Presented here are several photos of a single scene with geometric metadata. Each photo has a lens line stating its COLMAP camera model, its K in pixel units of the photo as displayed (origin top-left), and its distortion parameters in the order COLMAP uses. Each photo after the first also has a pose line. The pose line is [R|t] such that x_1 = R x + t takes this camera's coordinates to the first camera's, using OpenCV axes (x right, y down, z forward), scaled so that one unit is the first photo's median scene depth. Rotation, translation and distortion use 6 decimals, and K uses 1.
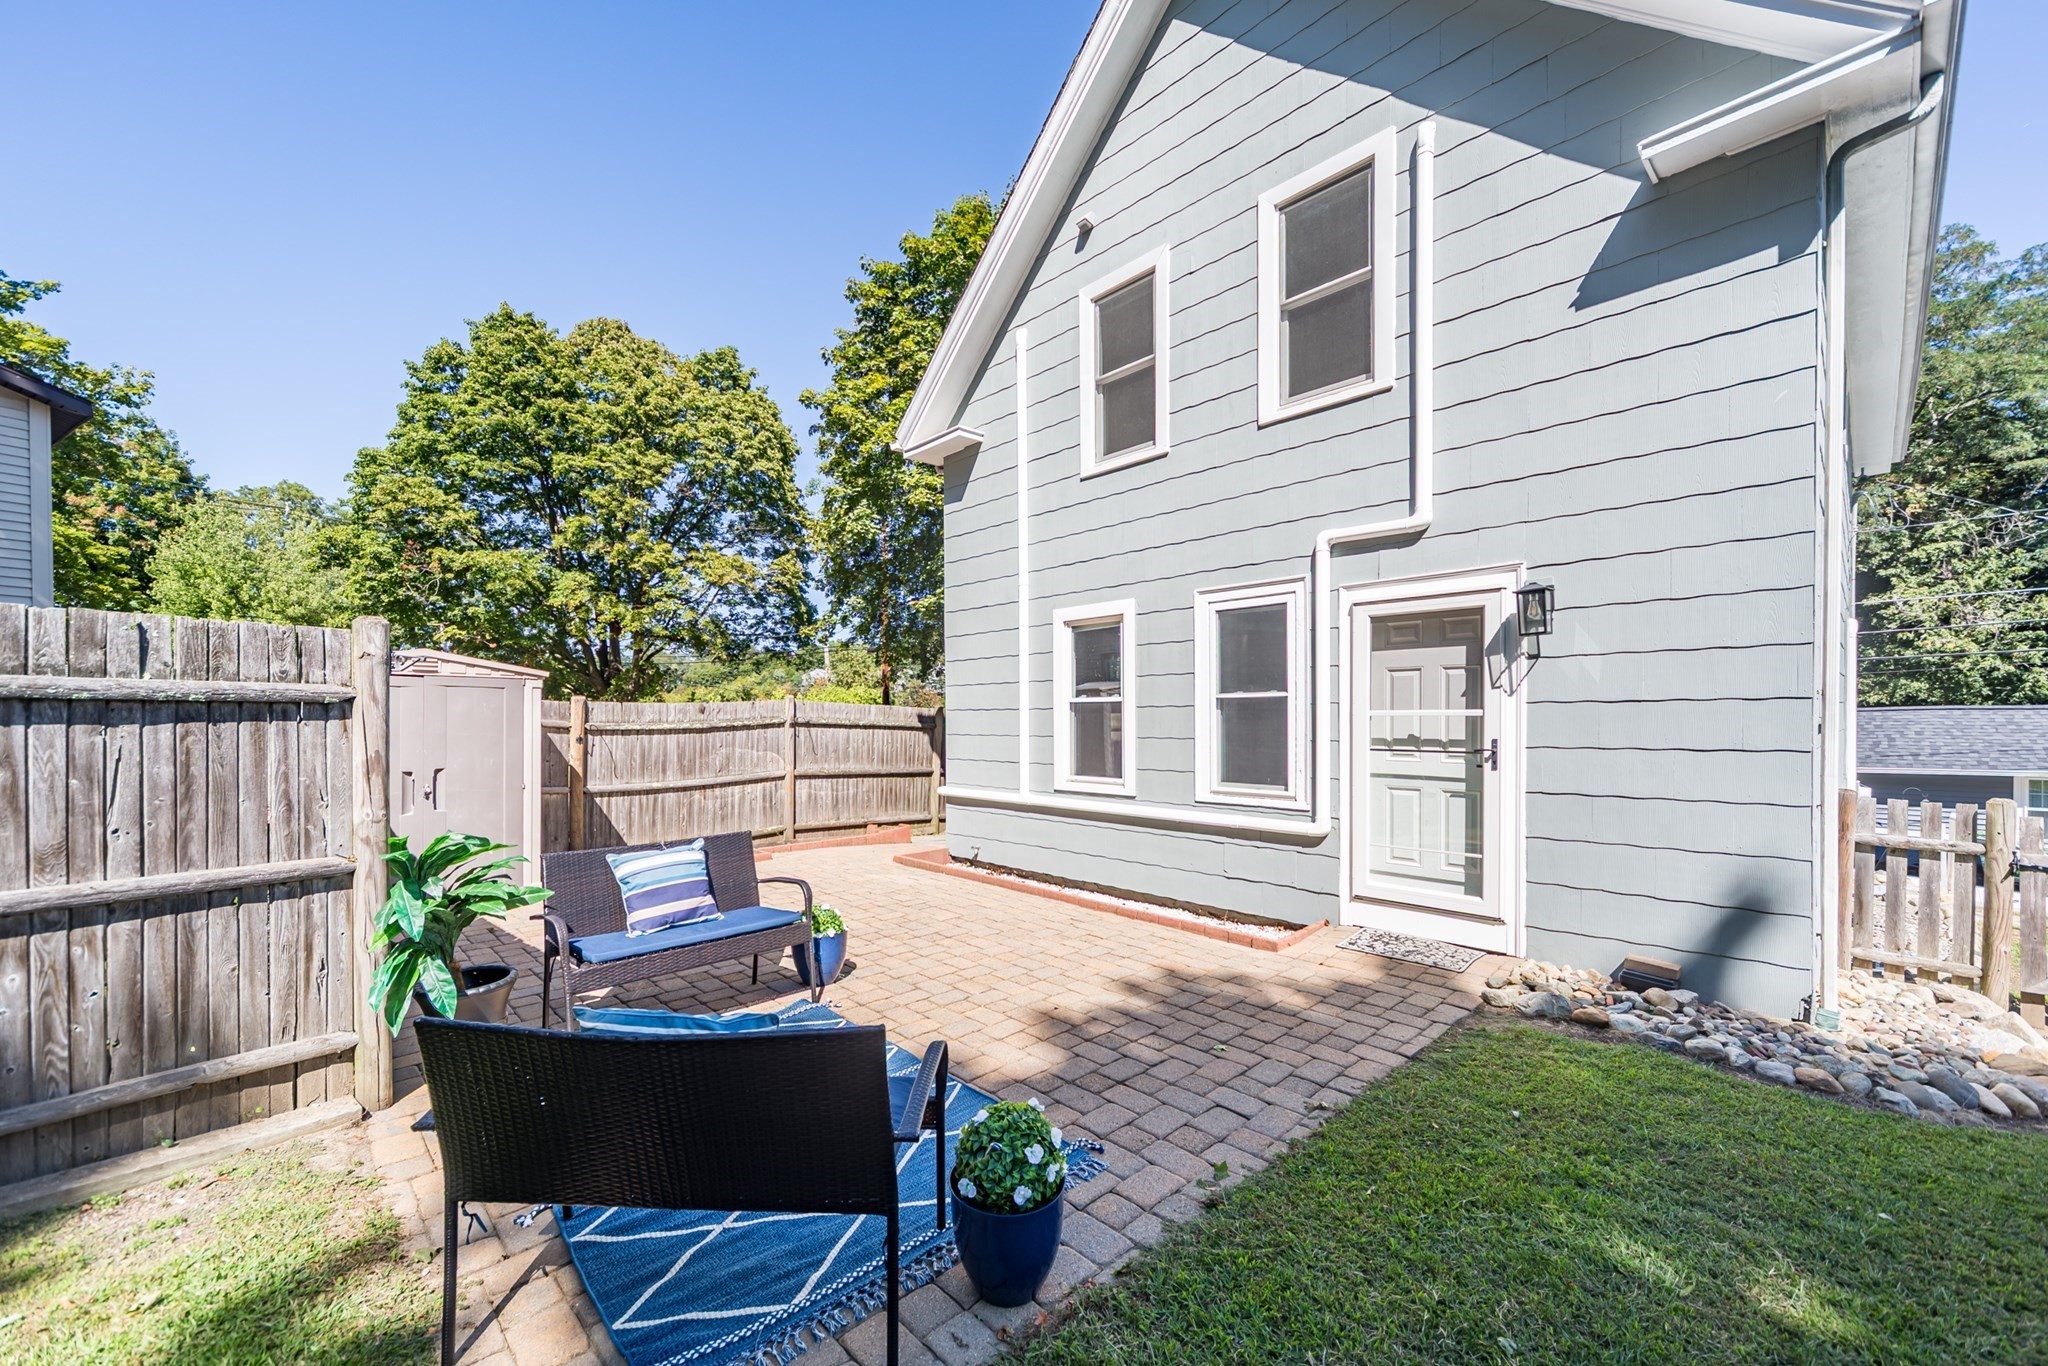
lens RADIAL K [[813.8, 0, 1023.6], [0, 813.8, 705.6], [0, 0, 1]] dist [-0.000705, -0.000192]
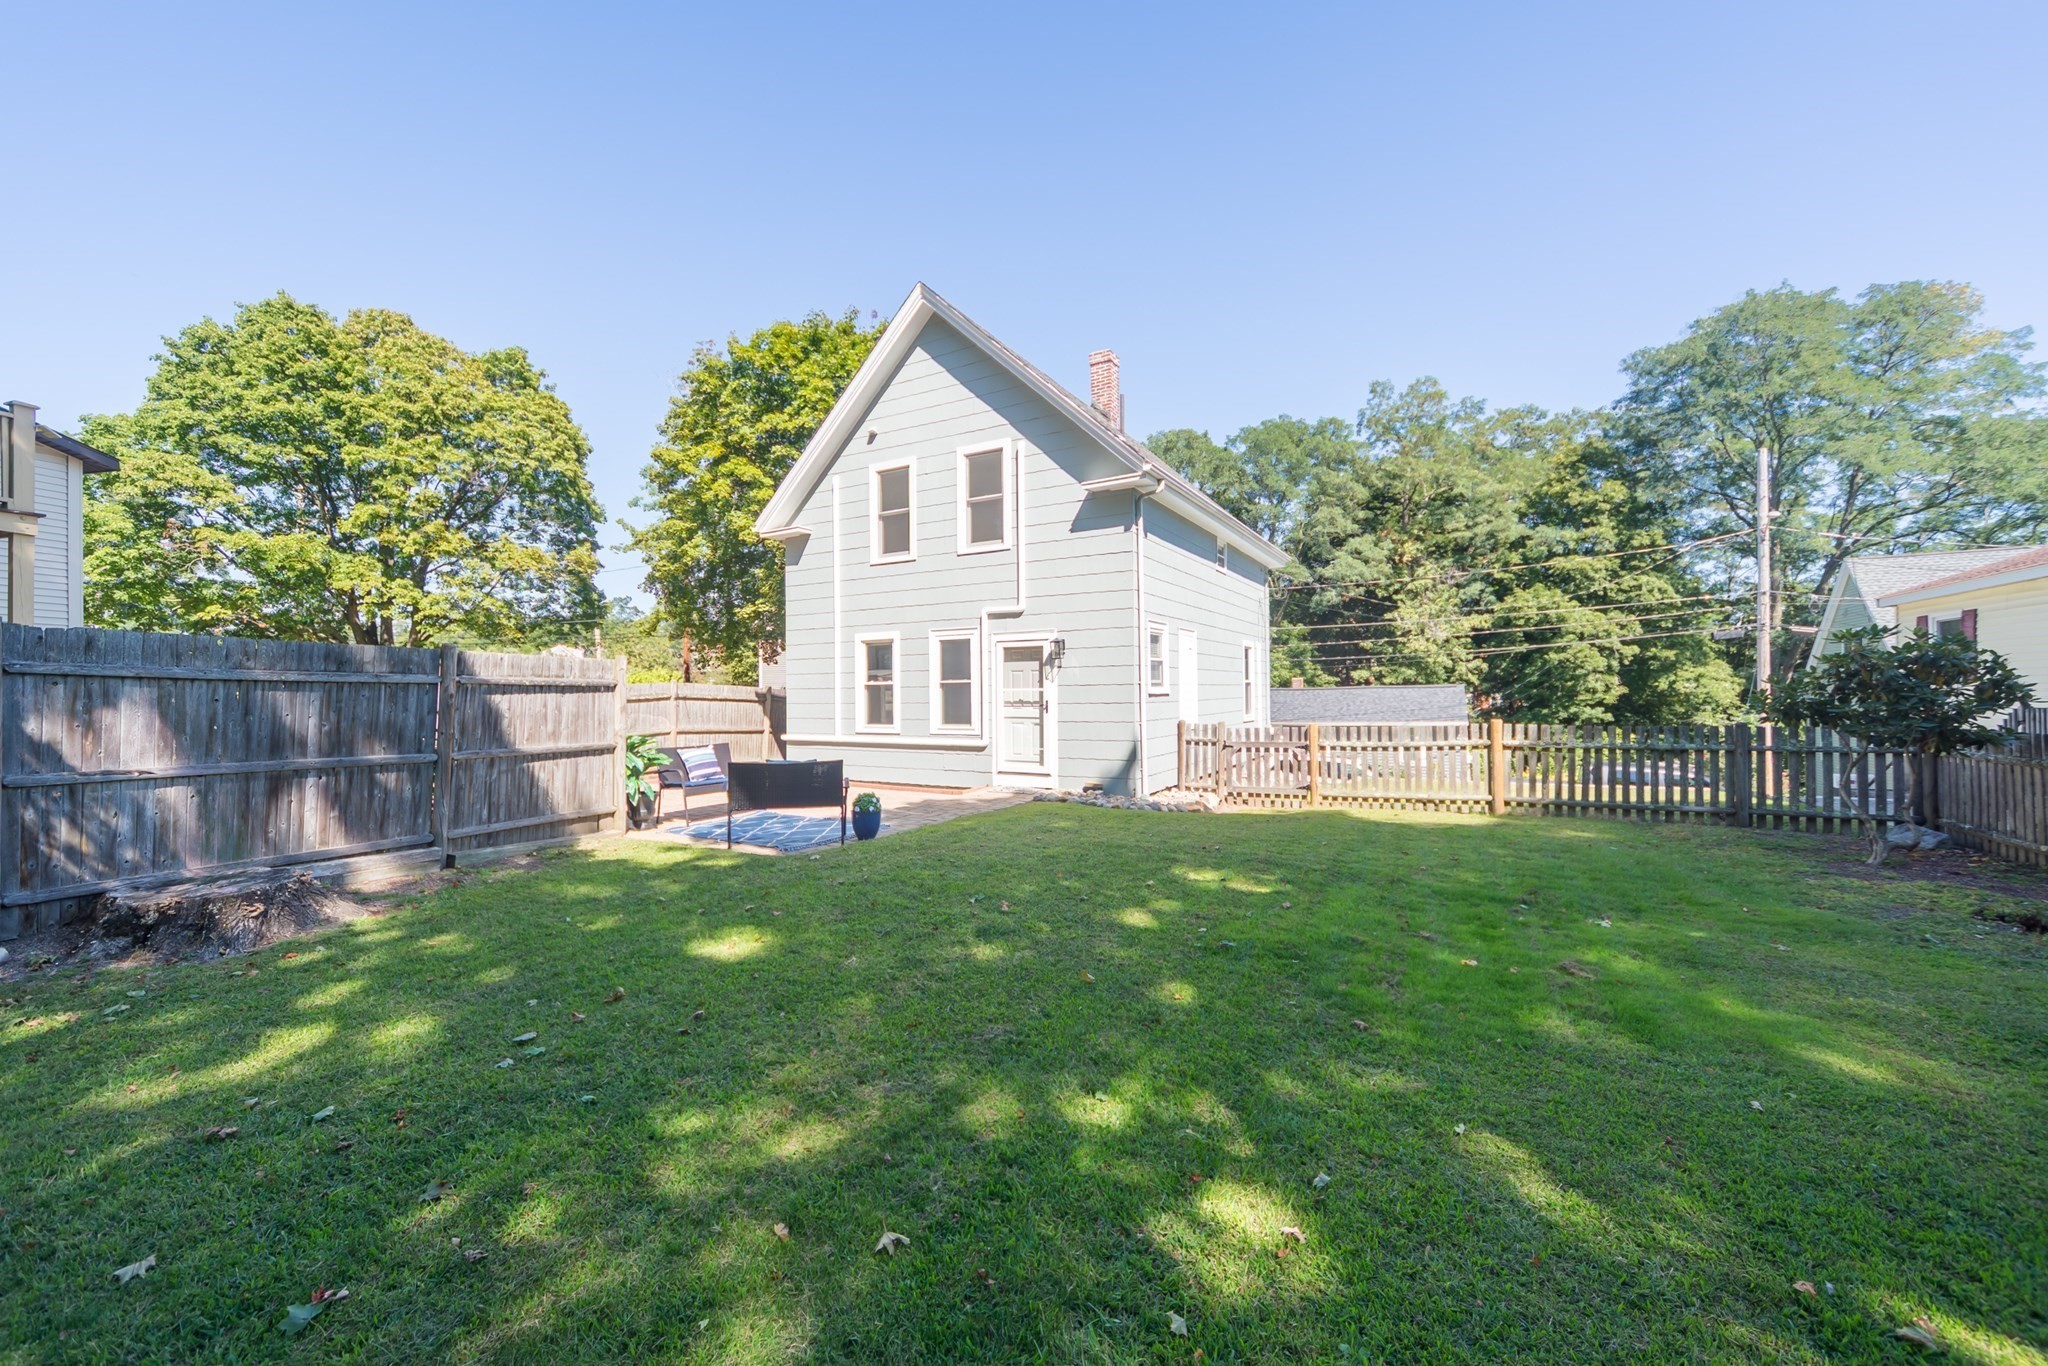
lens RADIAL K [[813.8, 0, 1023.6], [0, 813.8, 705.6], [0, 0, 1]] dist [-0.000705, -0.000192]
pose [[0.960047, -0.006804, 0.279756, -0.063656], [-0.000405, 0.999669, 0.025705, -0.002047], [-0.279838, -0.024791, 0.959727, -0.488450]]
